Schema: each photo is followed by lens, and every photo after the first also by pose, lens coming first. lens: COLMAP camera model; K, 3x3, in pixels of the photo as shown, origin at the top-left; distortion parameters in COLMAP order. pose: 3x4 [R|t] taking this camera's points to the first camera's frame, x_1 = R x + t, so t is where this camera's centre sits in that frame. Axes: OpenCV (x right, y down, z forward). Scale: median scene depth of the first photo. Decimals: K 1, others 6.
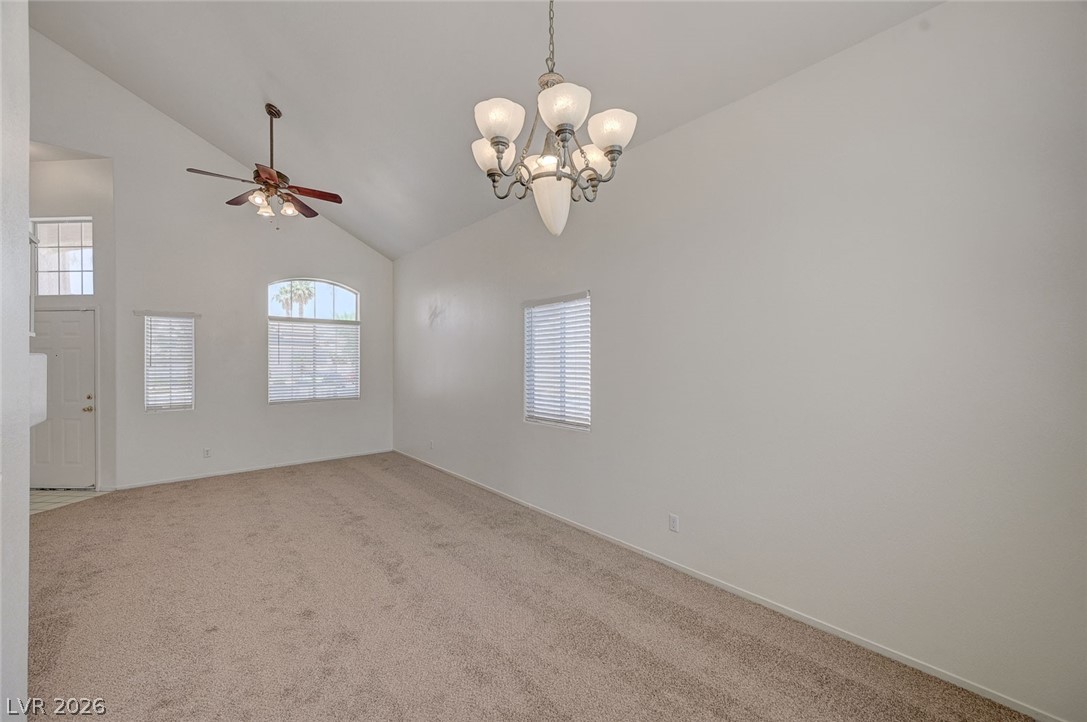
lens RADIAL K [[435.0, 0, 543.5], [0, 435.0, 361.0], [0, 0, 1]] dist [-0.001855, 0.000741]
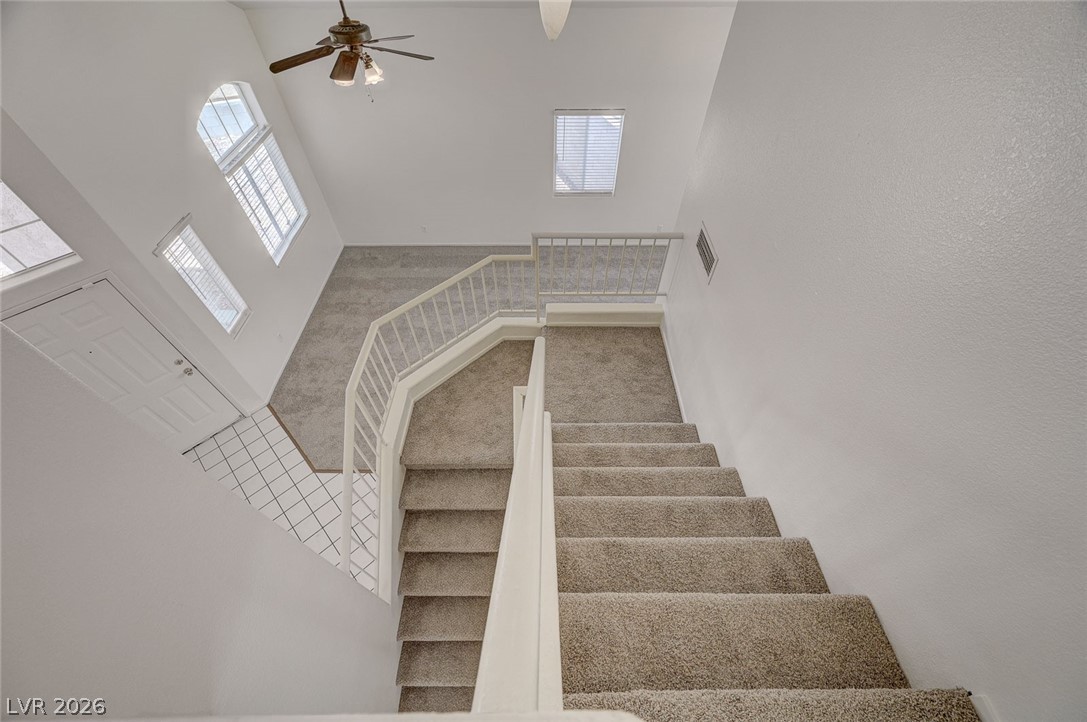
lens RADIAL K [[435.0, 0, 543.5], [0, 435.0, 361.0], [0, 0, 1]] dist [-0.001855, 0.000741]
pose [[0.648375, -0.576221, 0.497574, -1.004468], [0.001923, 0.654804, 0.755796, -0.553947], [-0.761319, -0.489082, 0.425666, 0.103209]]
